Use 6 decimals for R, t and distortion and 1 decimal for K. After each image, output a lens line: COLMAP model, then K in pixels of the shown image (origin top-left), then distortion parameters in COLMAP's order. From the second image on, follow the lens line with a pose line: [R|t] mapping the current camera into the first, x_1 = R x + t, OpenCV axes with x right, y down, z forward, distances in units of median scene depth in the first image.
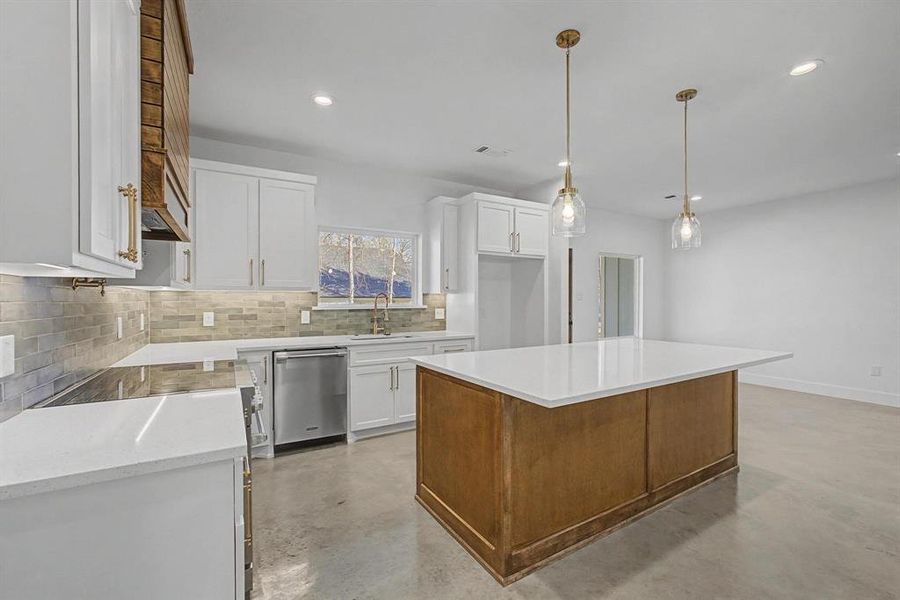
lens RADIAL K [[380.1, 0, 454.6], [0, 380.1, 300.4], [0, 0, 1]] dist [-0.012798, 0.000314]
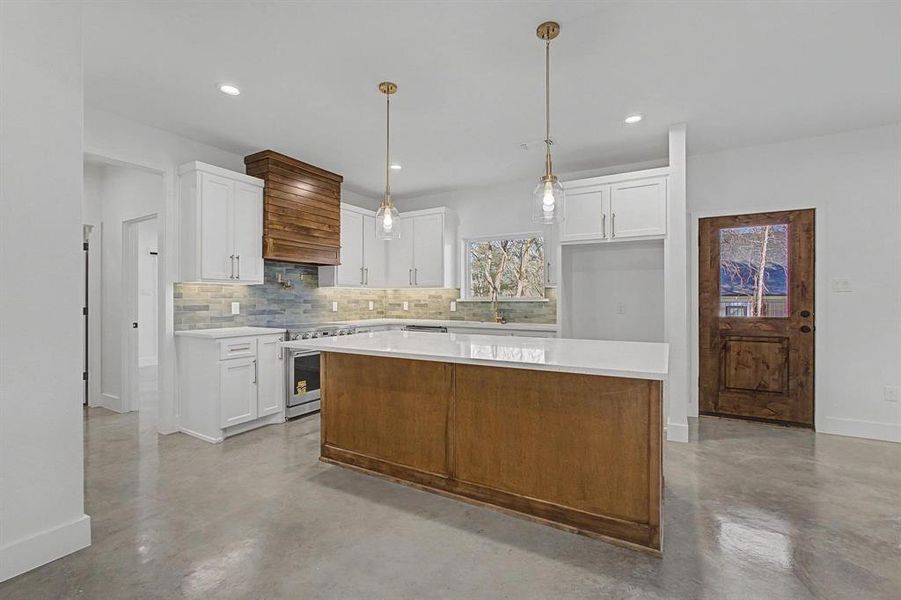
lens RADIAL K [[380.5, 0, 455.1], [0, 380.5, 300.4], [0, 0, 1]] dist [-0.012798, 0.000314]
pose [[0.509838, 0.003124, -0.860265, 0.829671], [-0.002354, 0.999995, 0.002236, 0.018746], [0.860267, 0.000886, 0.509843, 0.291632]]
